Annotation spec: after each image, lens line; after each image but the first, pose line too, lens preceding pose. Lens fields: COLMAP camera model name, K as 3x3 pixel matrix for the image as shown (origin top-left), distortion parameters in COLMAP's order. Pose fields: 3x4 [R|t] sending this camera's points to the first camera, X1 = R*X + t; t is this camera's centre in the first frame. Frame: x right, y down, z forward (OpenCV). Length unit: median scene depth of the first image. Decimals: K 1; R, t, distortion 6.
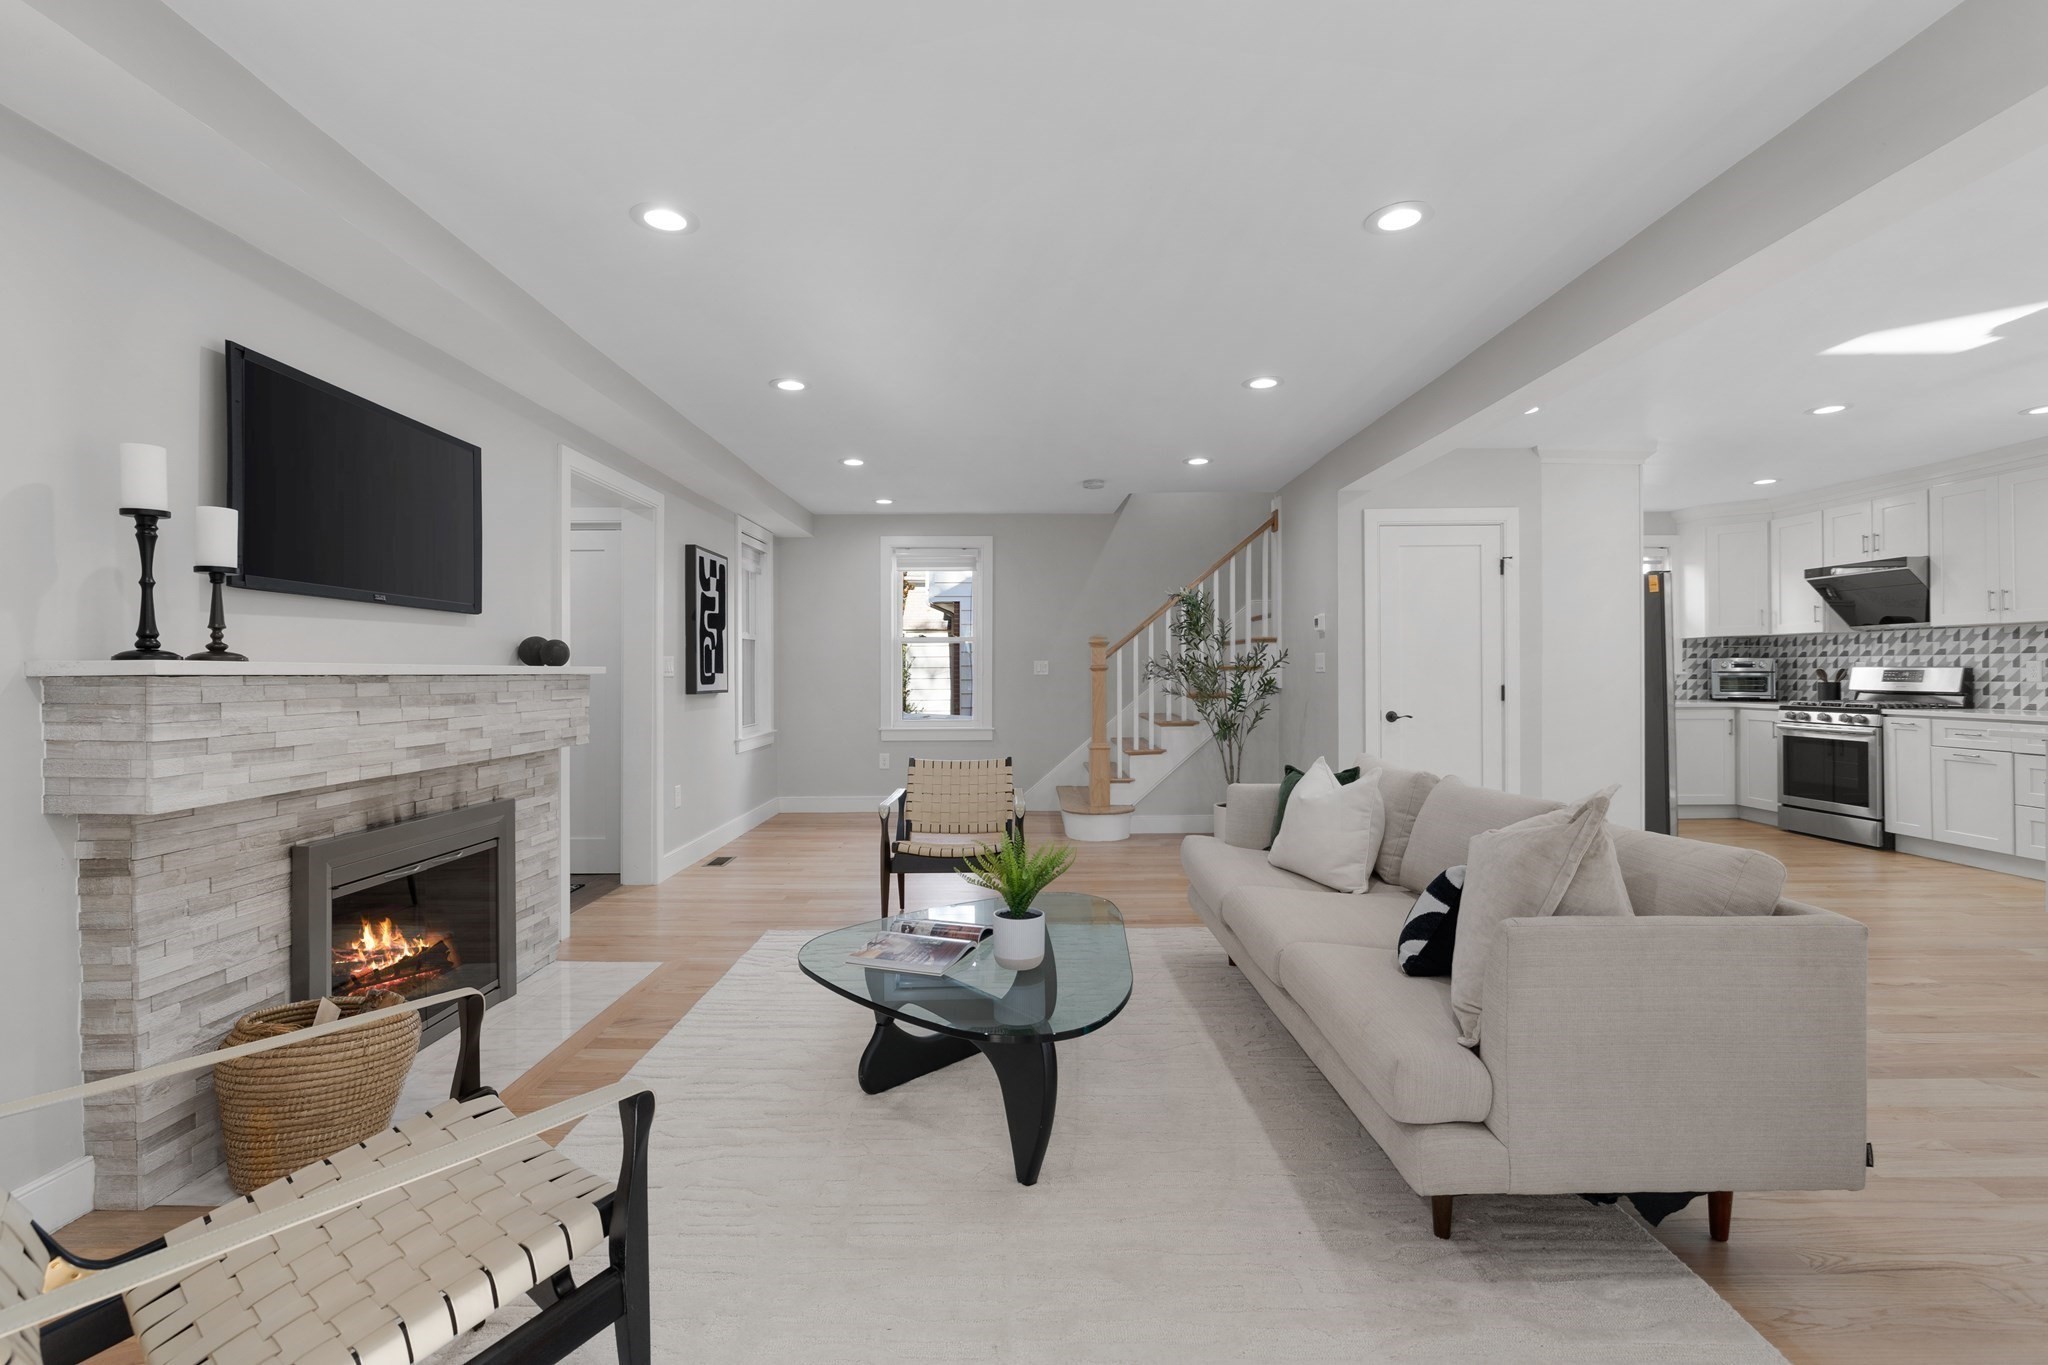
lens RADIAL K [[943.5, 0, 1025.5], [0, 943.5, 673.8], [0, 0, 1]] dist [-0.000019, 0.000006]
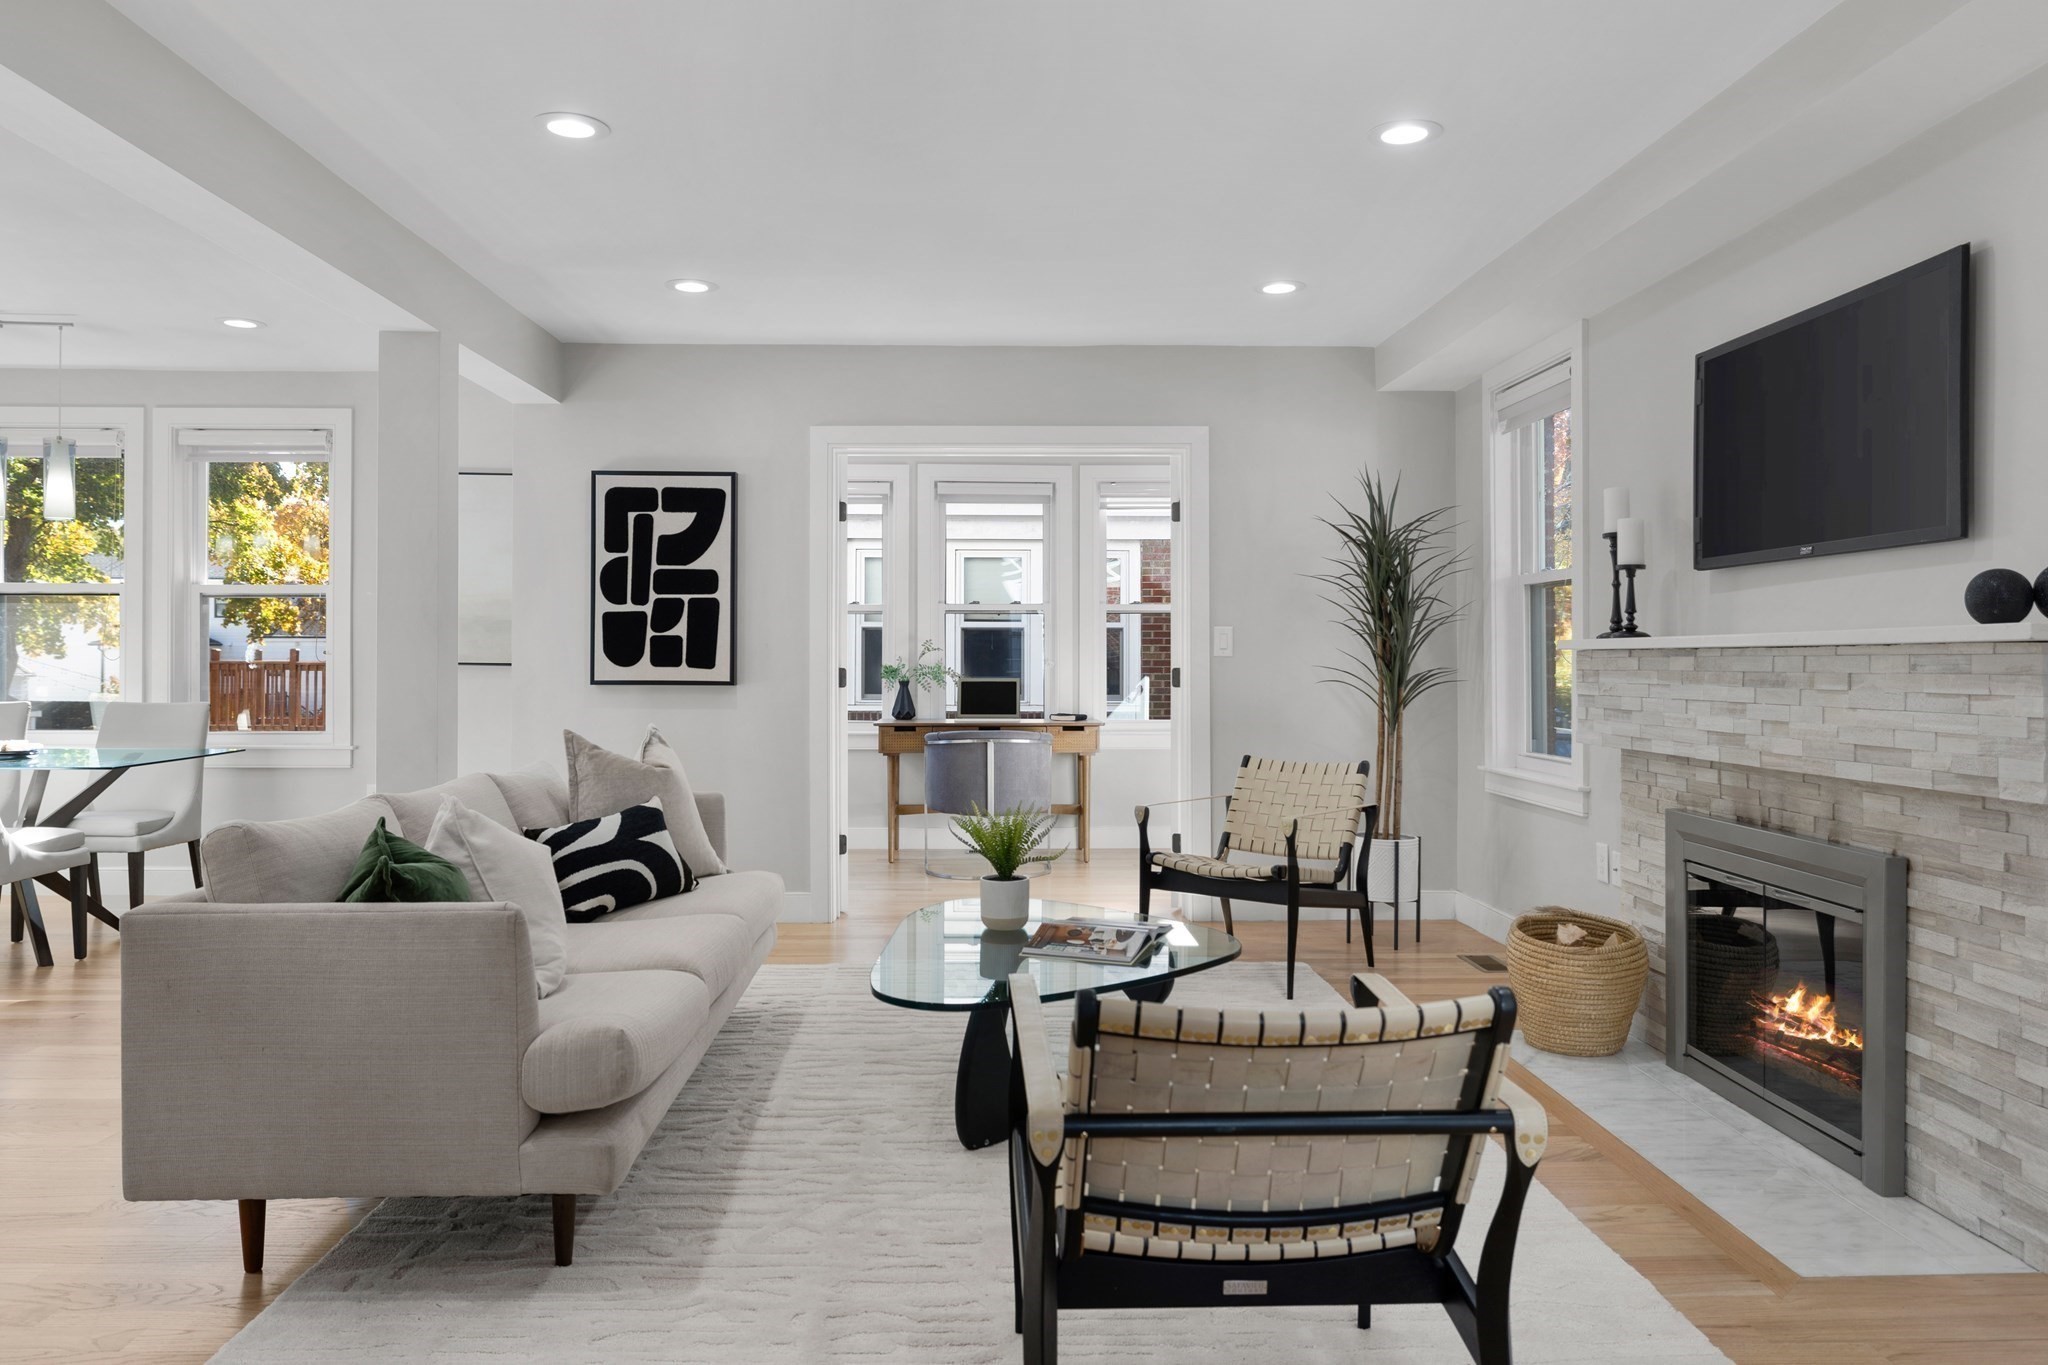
lens RADIAL K [[1431.3, 0, 1014.4], [0, 1431.3, 651.9], [0, 0, 1]] dist [0.010129, 0.001447]
pose [[-0.999616, -0.003158, -0.027518, 0.022160], [-0.003025, 0.999984, -0.004848, 0.012231], [0.027533, -0.004763, -0.999610, 2.102586]]
